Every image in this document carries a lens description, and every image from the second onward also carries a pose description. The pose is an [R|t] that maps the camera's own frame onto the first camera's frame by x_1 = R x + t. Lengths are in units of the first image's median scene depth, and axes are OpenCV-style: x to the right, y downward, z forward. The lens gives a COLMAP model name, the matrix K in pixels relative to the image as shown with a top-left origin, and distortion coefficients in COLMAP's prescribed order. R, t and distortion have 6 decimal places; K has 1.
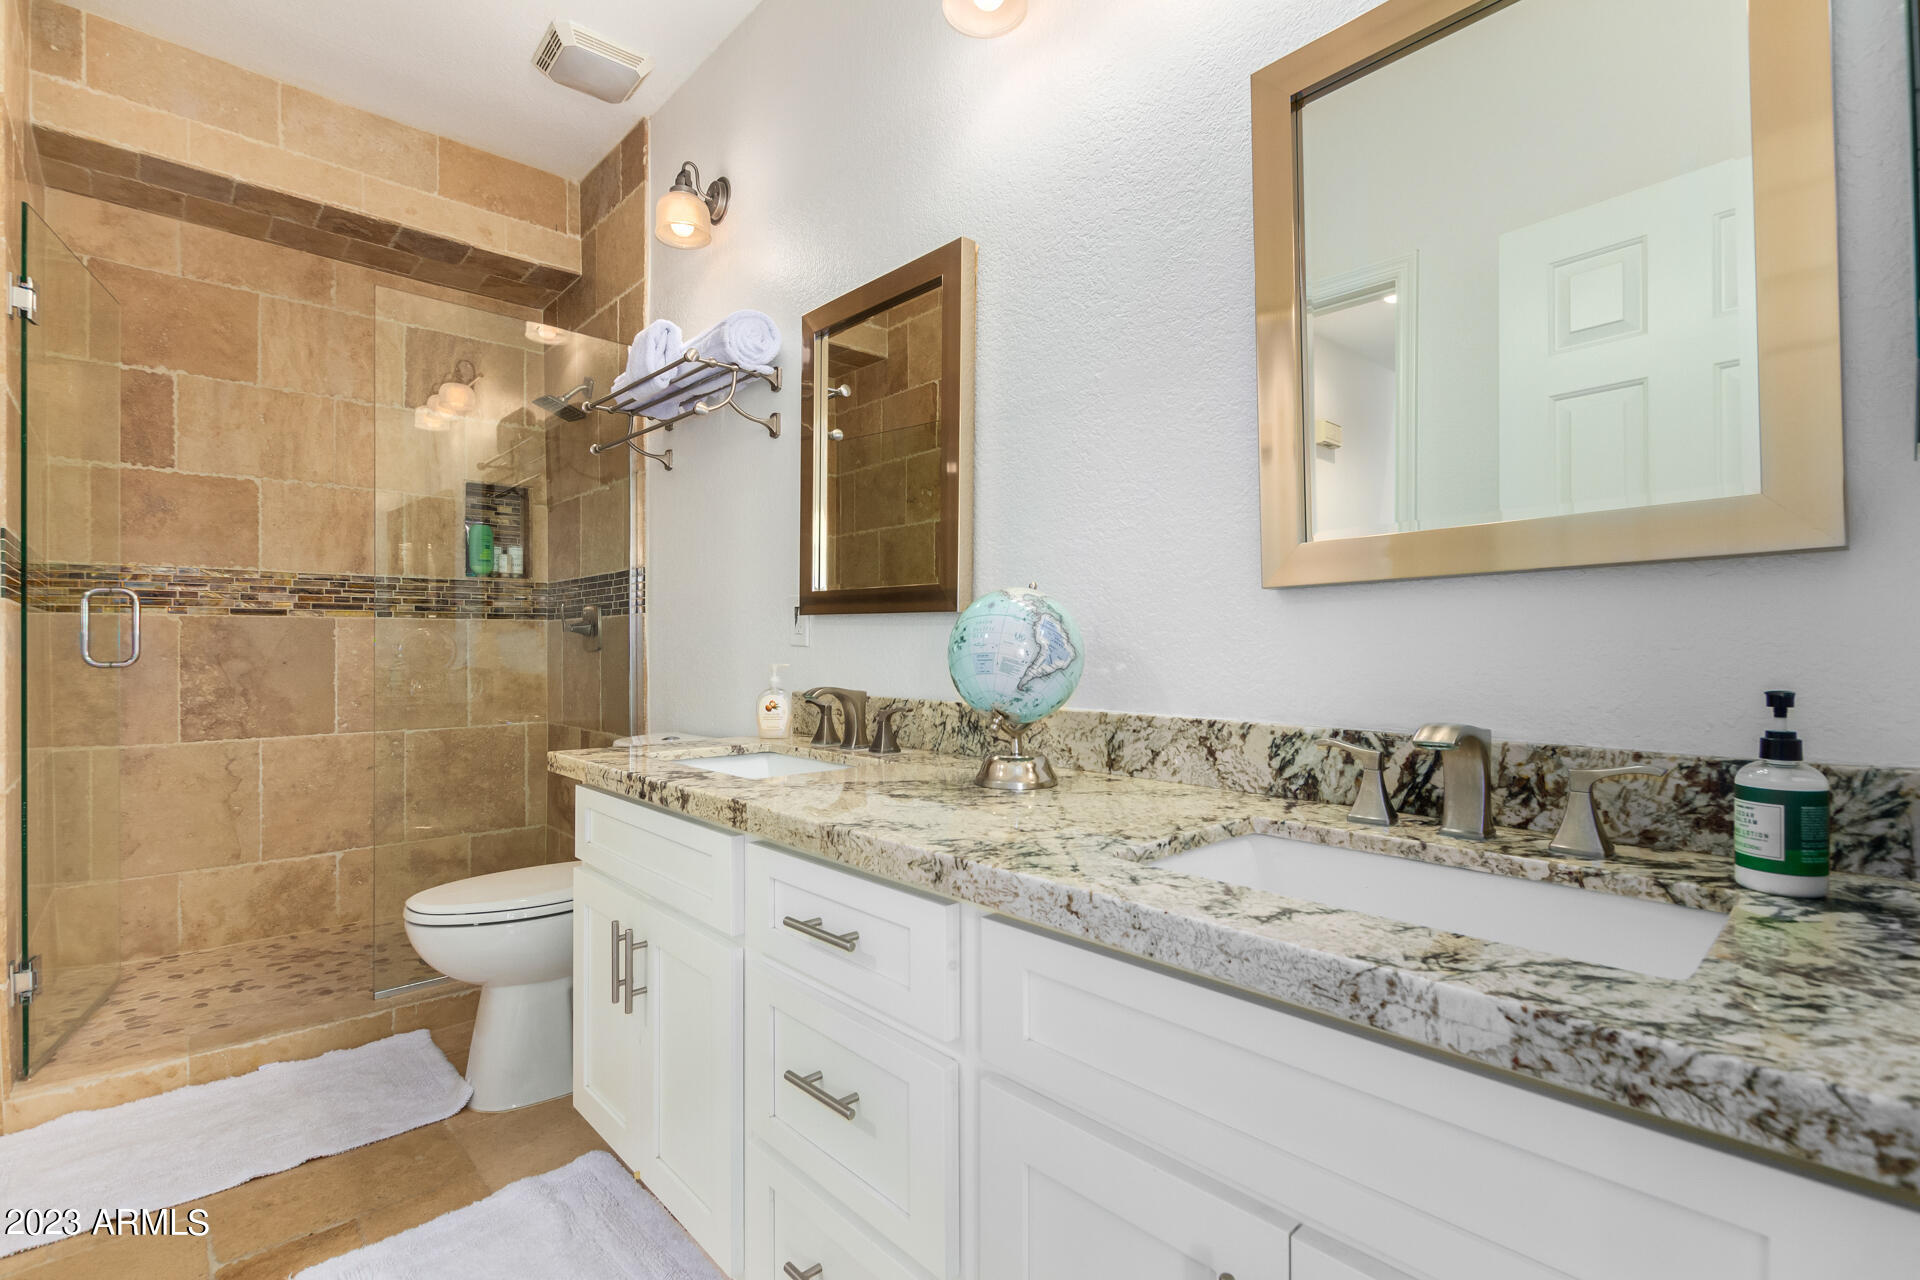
lens RADIAL K [[878.6, 0, 963.5], [0, 878.6, 642.3], [0, 0, 1]] dist [0.004353, -0.003849]
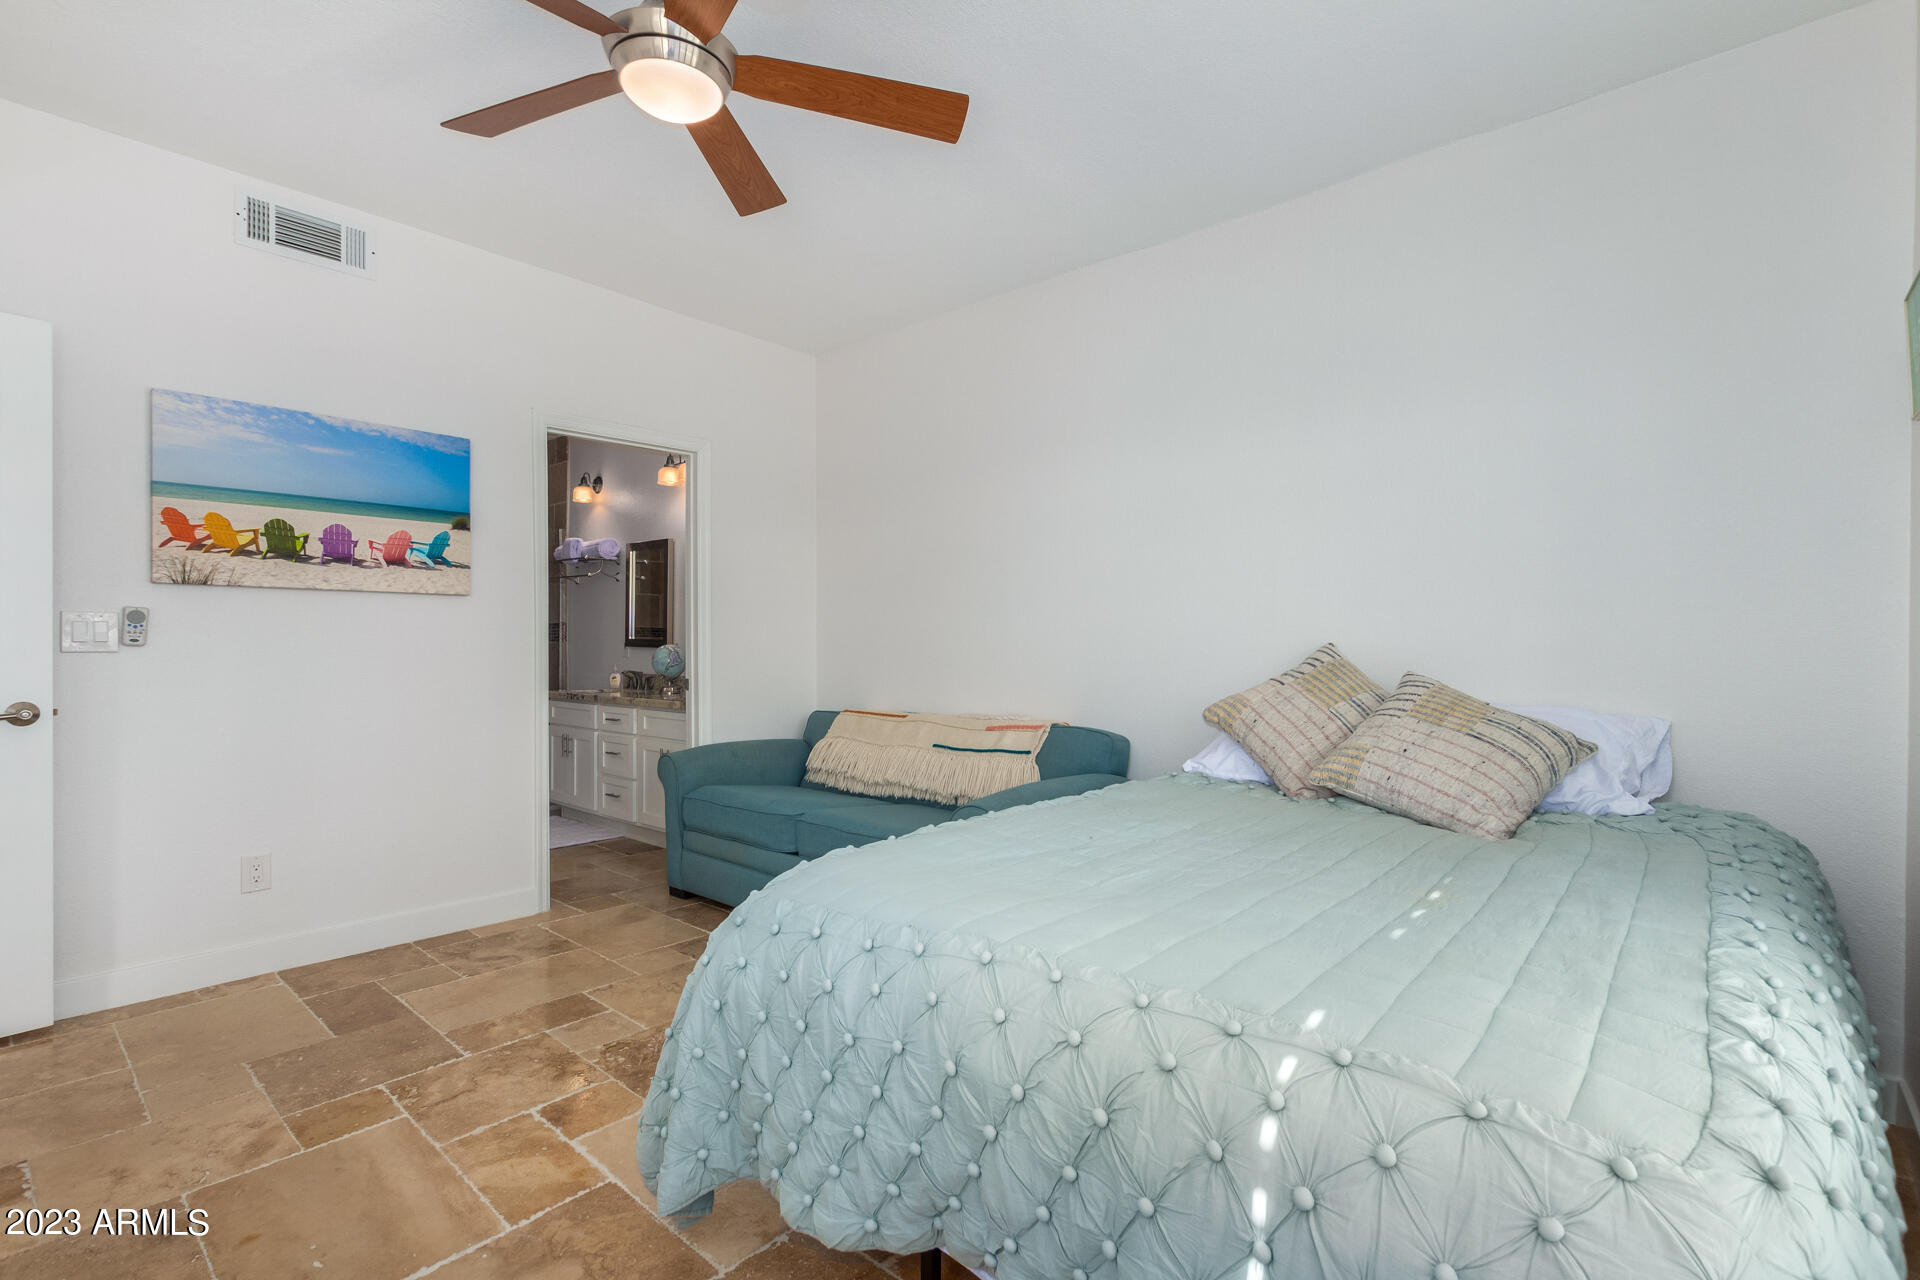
lens RADIAL K [[878.6, 0, 960.3], [0, 878.6, 648.7], [0, 0, 1]] dist [0.004353, -0.003849]
pose [[0.994072, 0.000562, 0.108719, 0.643969], [-0.001354, 0.999973, 0.007207, -0.050812], [-0.108712, -0.007312, 0.994046, -2.168331]]
